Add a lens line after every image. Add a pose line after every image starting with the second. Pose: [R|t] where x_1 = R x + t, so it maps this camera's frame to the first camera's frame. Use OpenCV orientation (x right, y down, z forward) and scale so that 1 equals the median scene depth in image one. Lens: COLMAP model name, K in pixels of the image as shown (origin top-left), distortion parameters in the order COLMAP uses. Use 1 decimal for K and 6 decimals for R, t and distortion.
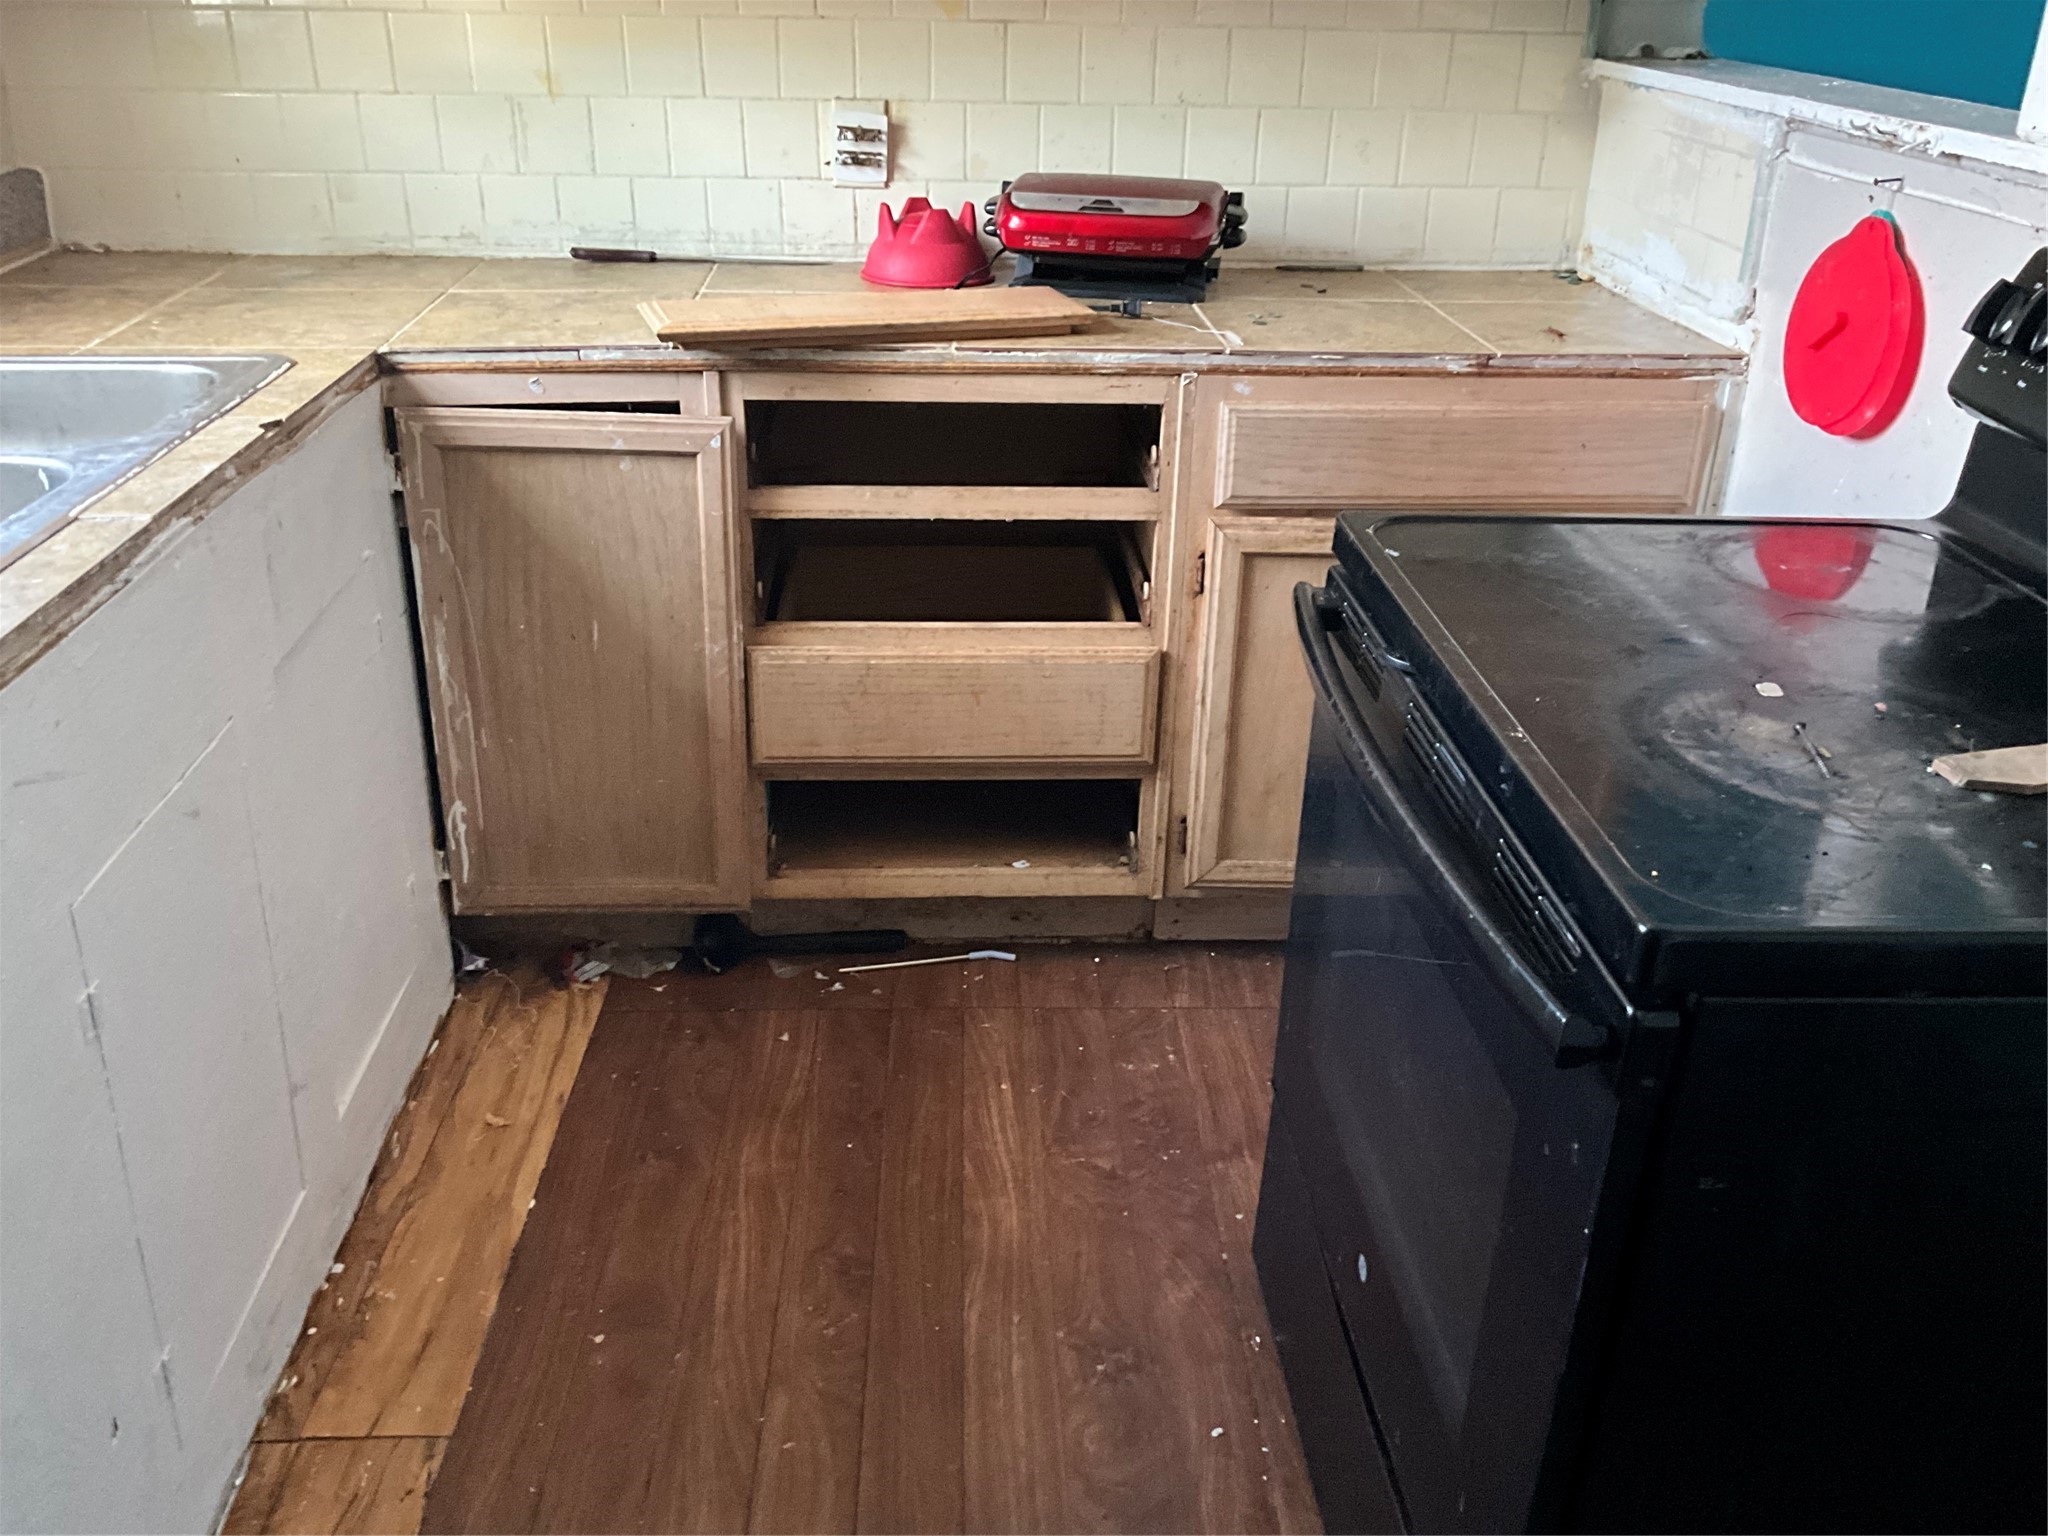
lens RADIAL K [[1707.3, 0, 1044.0], [0, 1707.3, 786.6], [0, 0, 1]] dist [0.067911, -0.110964]
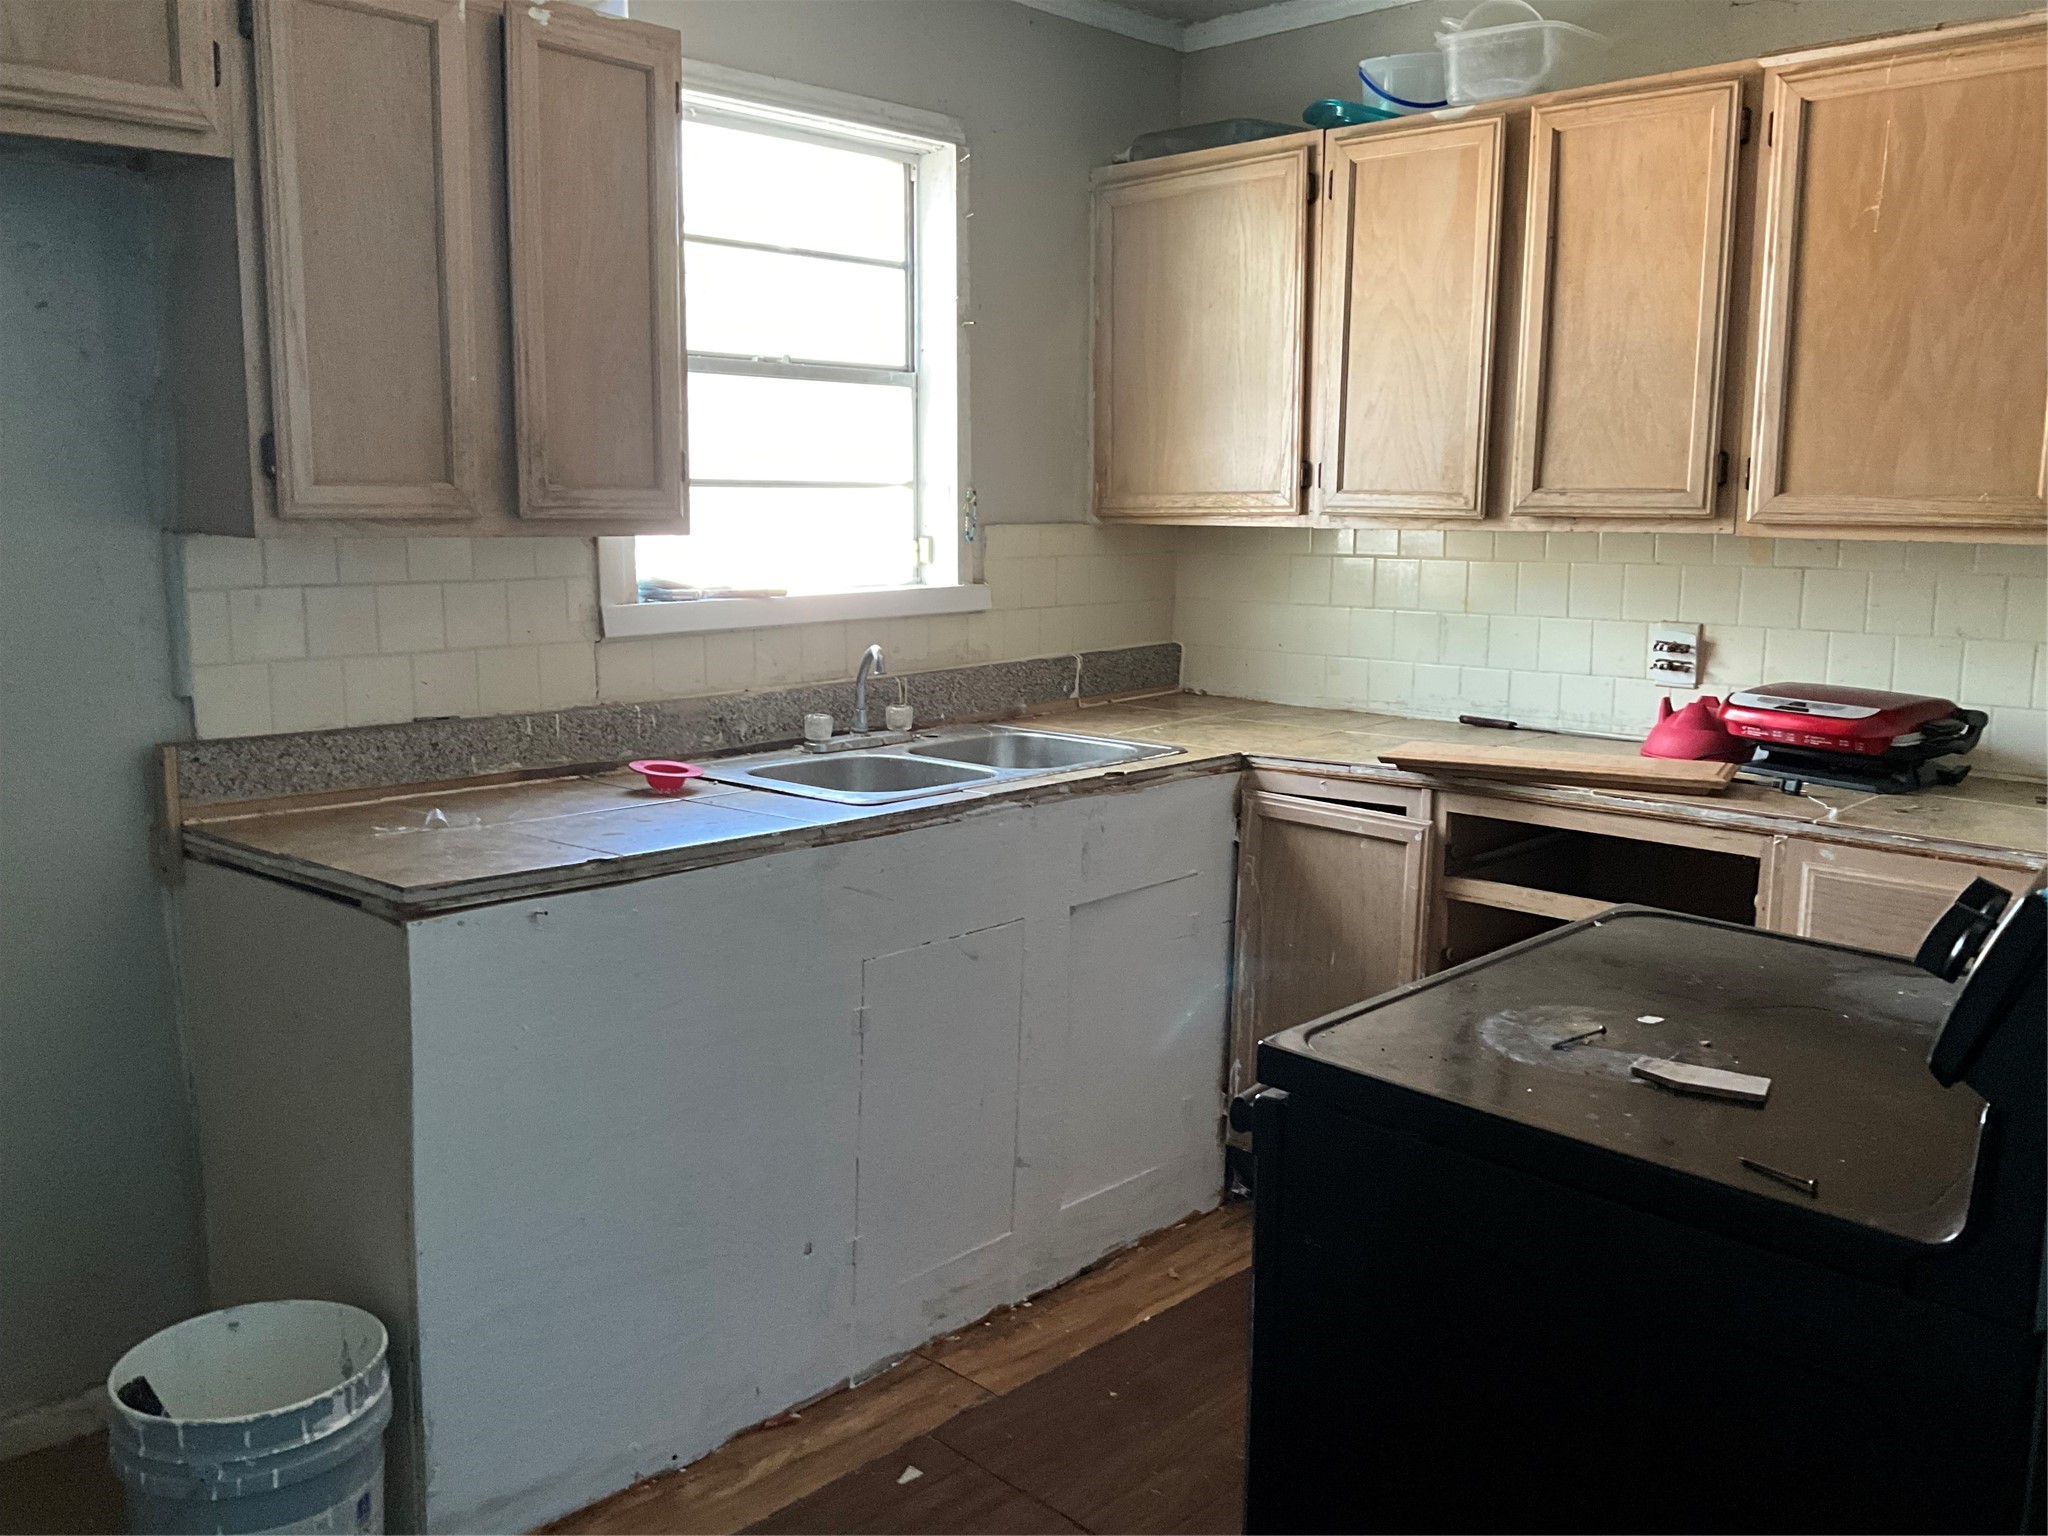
lens RADIAL K [[1707.3, 0, 1010.8], [0, 1707.3, 762.6], [0, 0, 1]] dist [0.067911, -0.110964]
pose [[0.665035, 0.095263, -0.740711, 0.608971], [-0.316703, 0.934204, -0.164198, 0.076910], [0.676334, 0.343784, 0.651449, -0.157116]]
